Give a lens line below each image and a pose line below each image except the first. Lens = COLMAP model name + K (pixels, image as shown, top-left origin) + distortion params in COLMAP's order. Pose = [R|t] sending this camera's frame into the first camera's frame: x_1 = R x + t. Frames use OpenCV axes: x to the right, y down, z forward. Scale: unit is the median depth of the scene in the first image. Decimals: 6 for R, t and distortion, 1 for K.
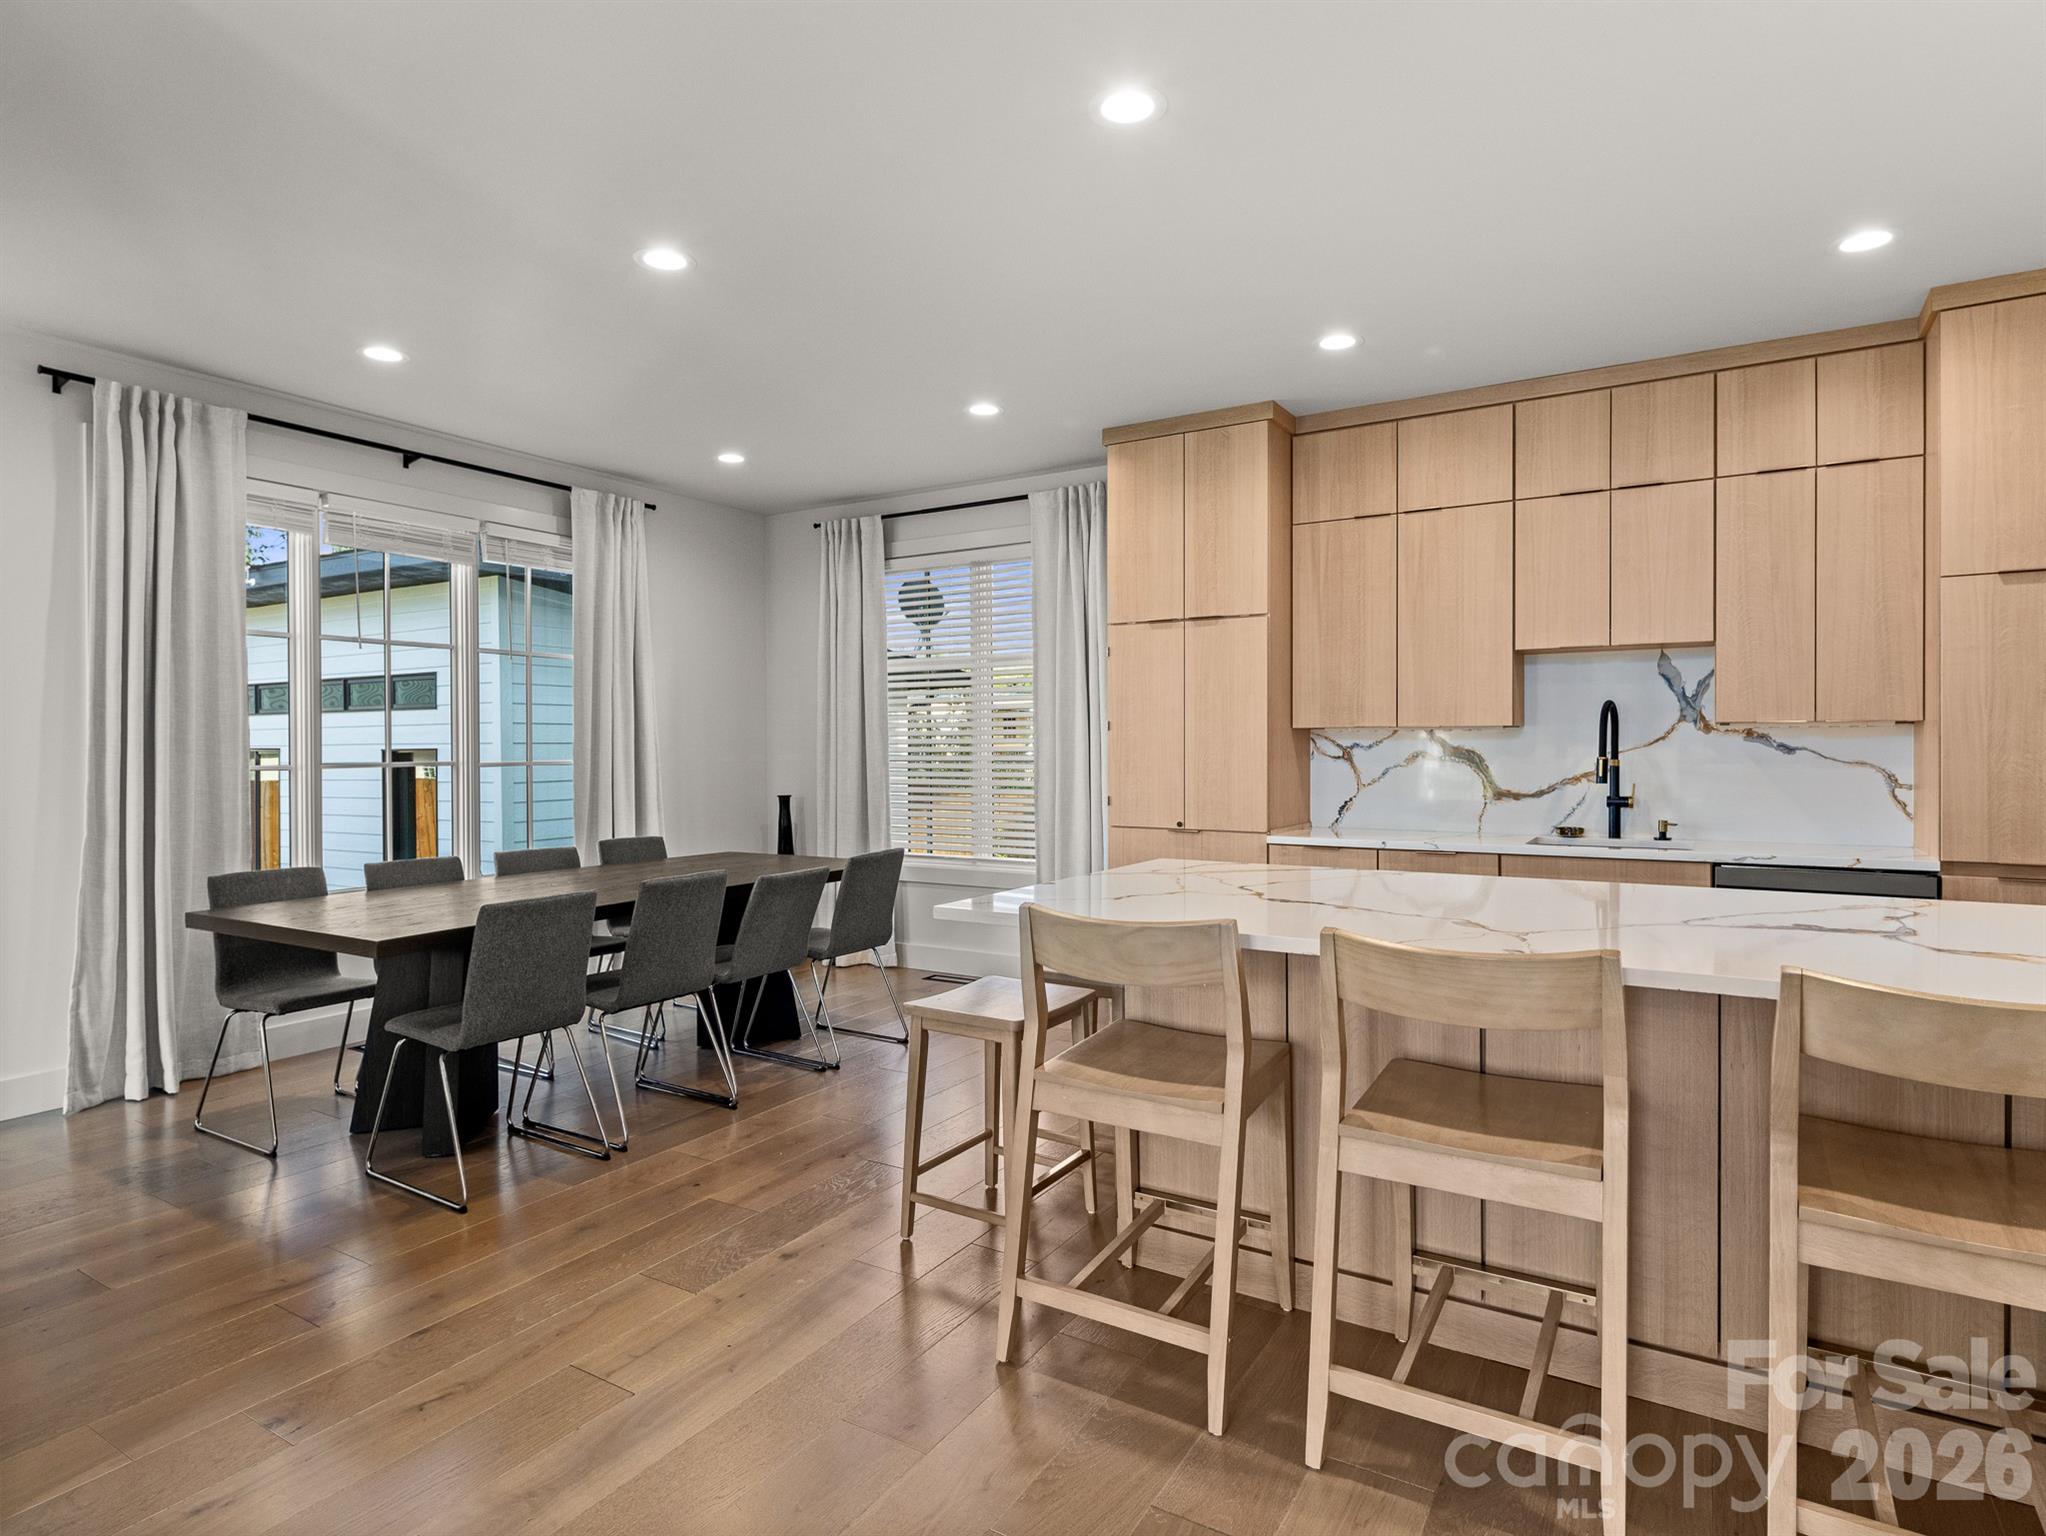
lens RADIAL K [[1120.6, 0, 1004.6], [0, 1120.6, 759.7], [0, 0, 1]] dist [0.004289, -0.001414]
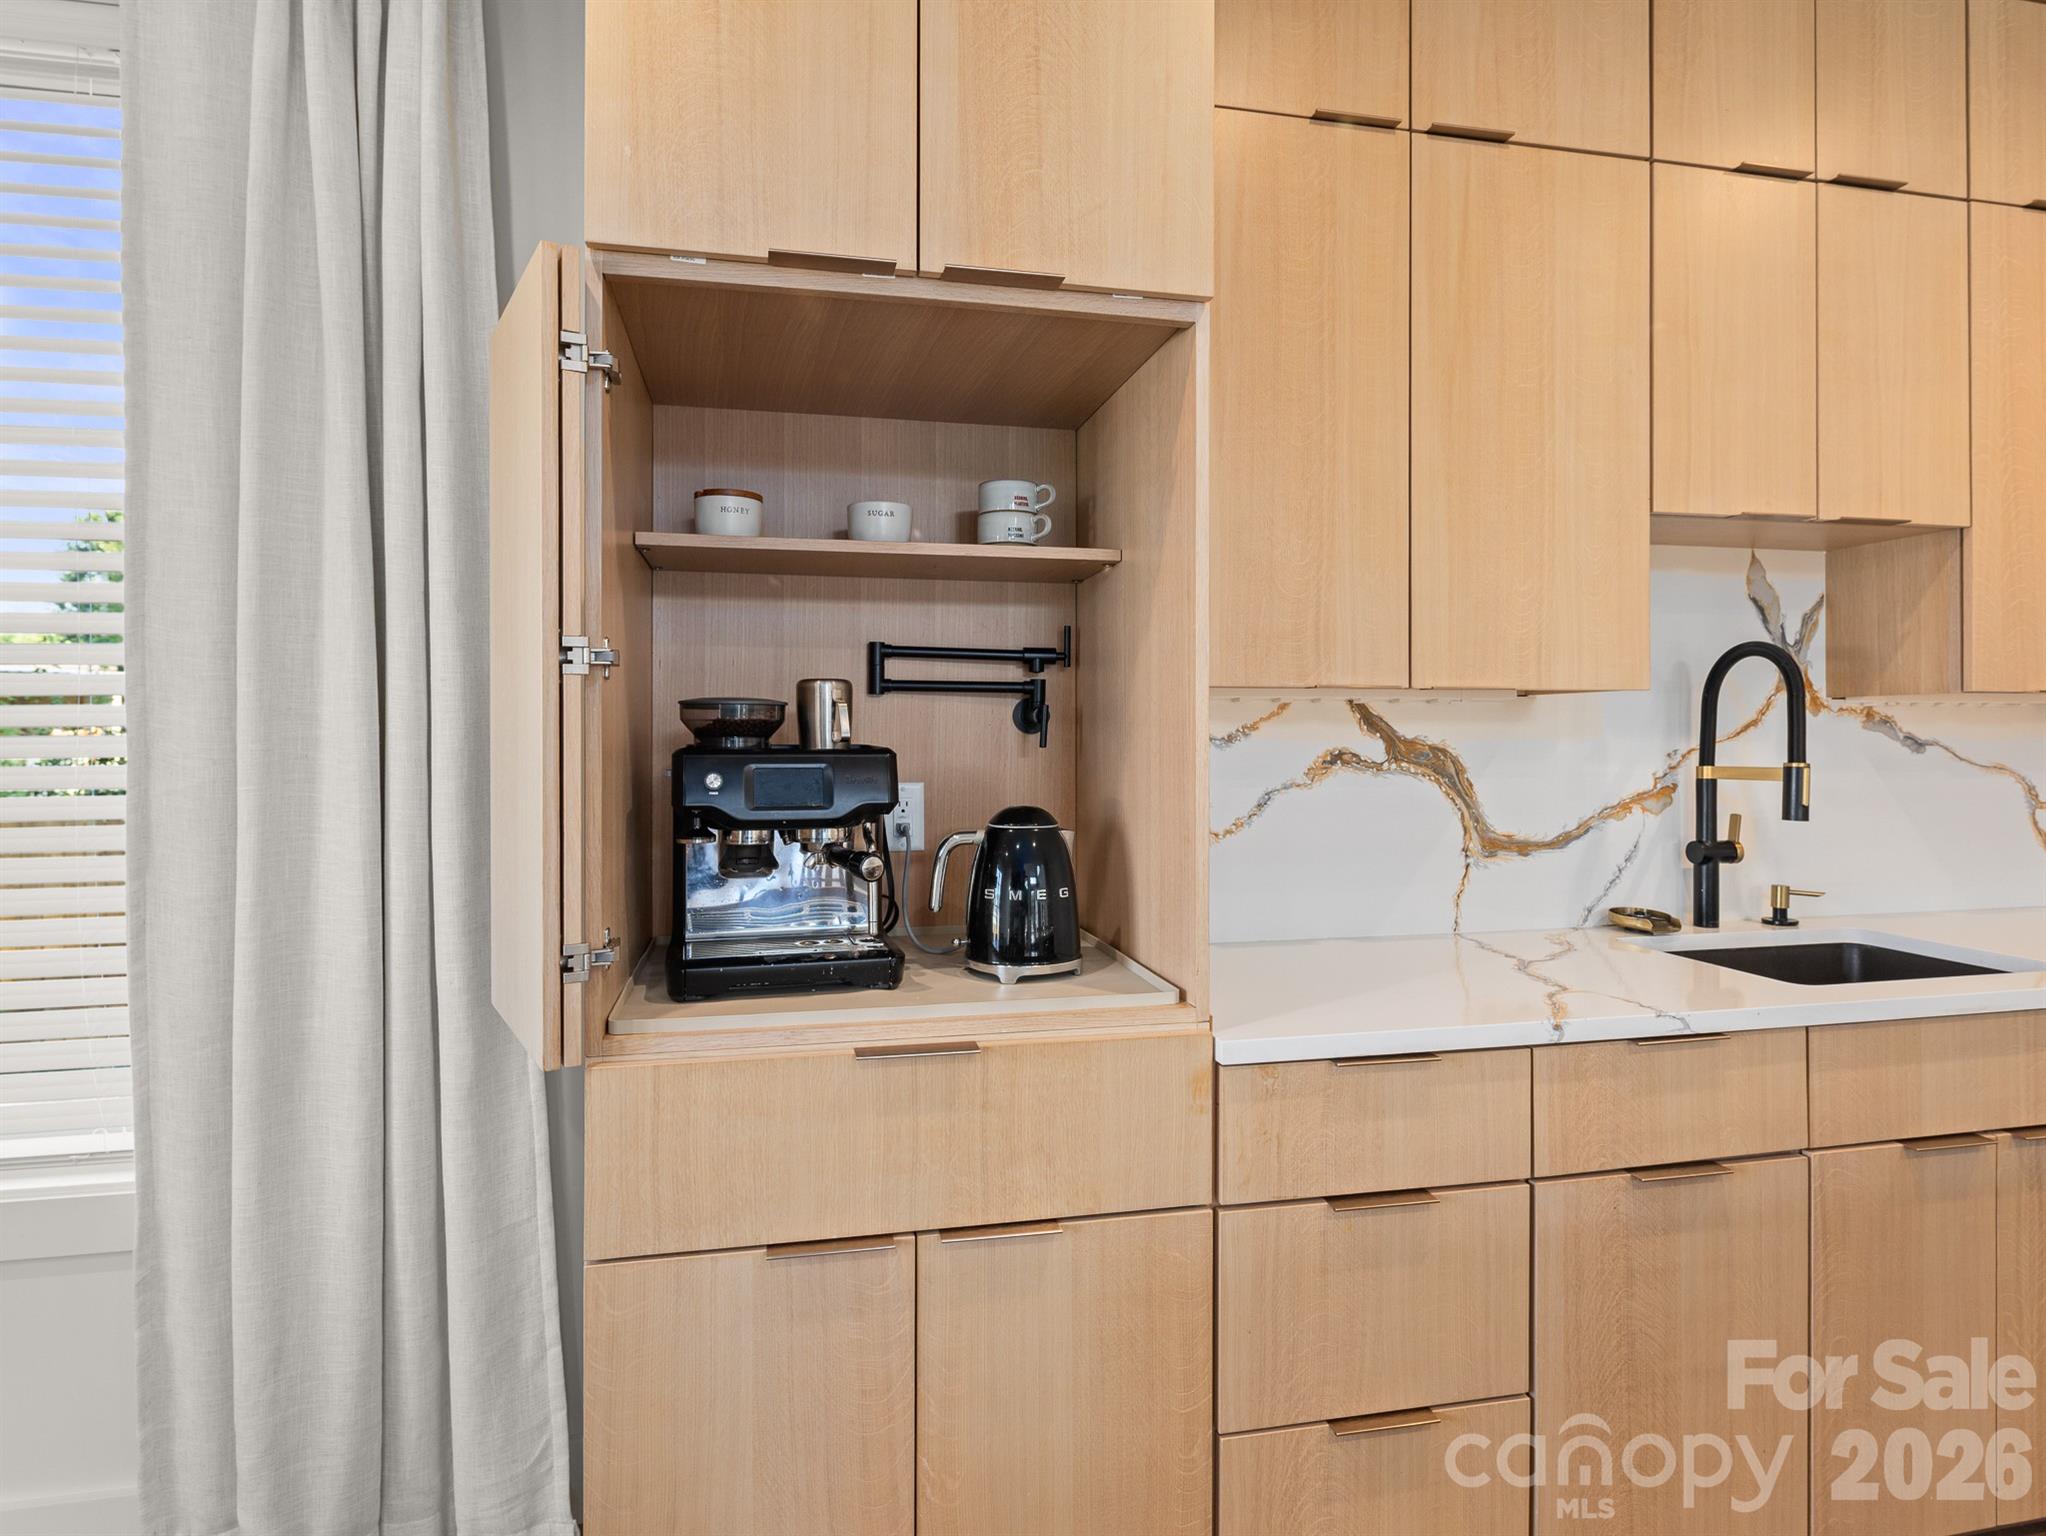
lens RADIAL K [[1120.6, 0, 1017.0], [0, 1120.6, 732.5], [0, 0, 1]] dist [0.004289, -0.001414]
pose [[0.712672, 0.001949, 0.701494, -0.015489], [0.007636, 0.999915, -0.010536, -0.012127], [-0.701455, 0.012865, 0.712597, 0.874855]]
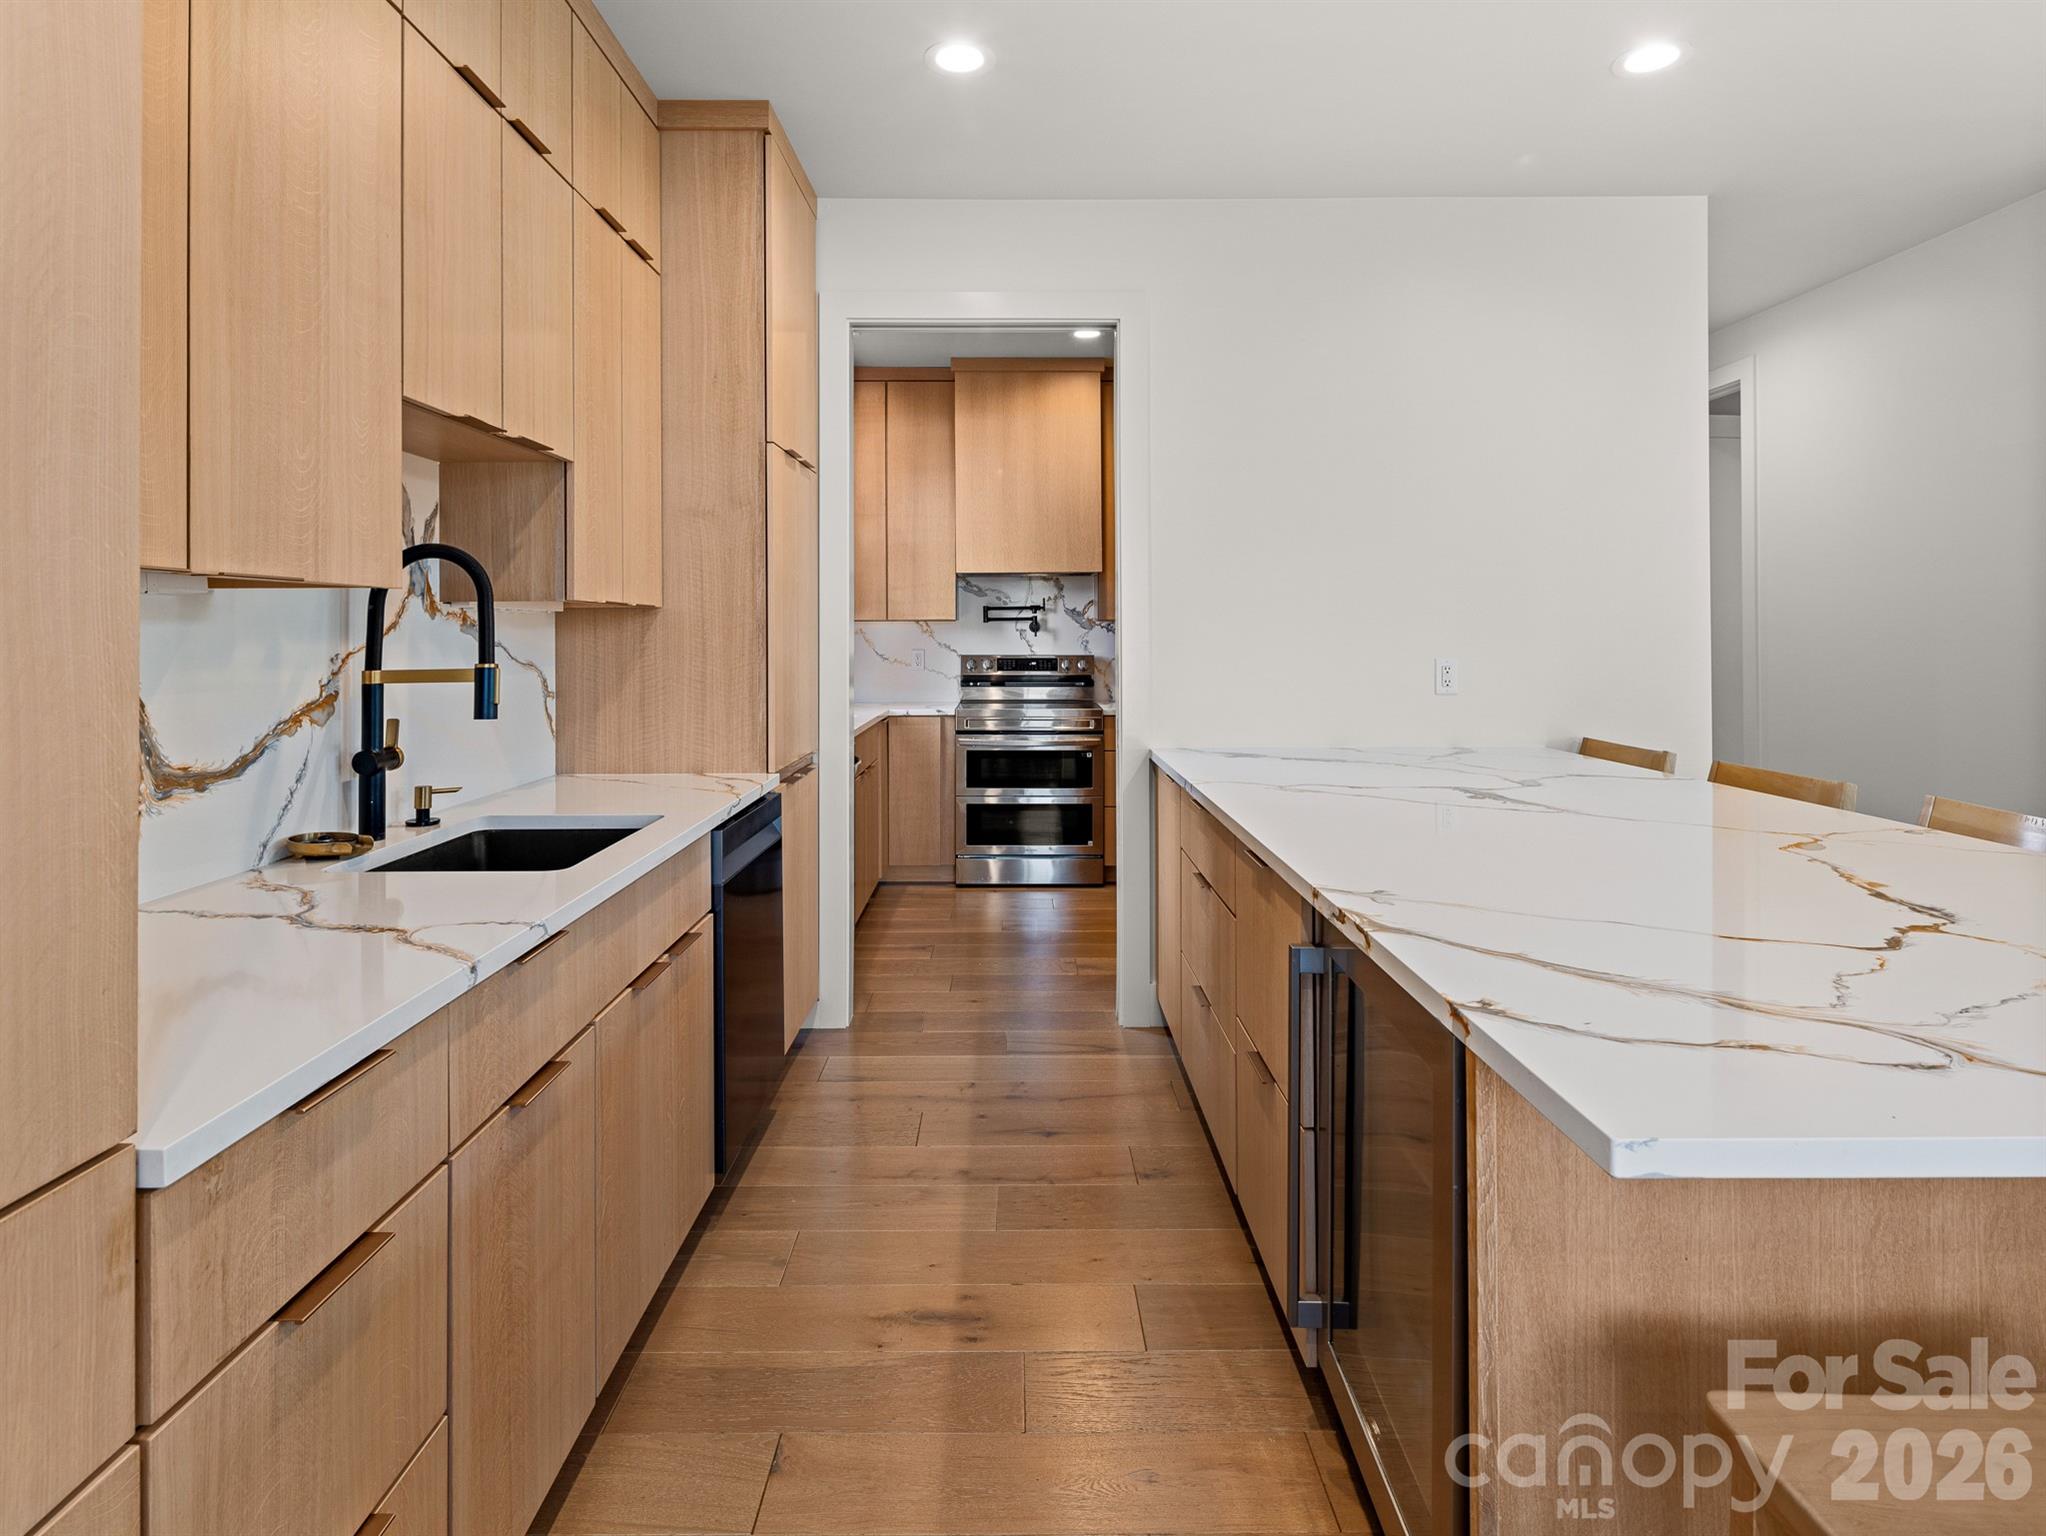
lens RADIAL K [[1120.6, 0, 1005.1], [0, 1120.6, 629.7], [0, 0, 1]] dist [0.004289, -0.001414]
pose [[-0.527820, 0.007554, 0.849323, 0.010511], [0.015878, 0.999873, 0.000975, -0.013529], [-0.849208, 0.014001, -0.527873, 1.038312]]
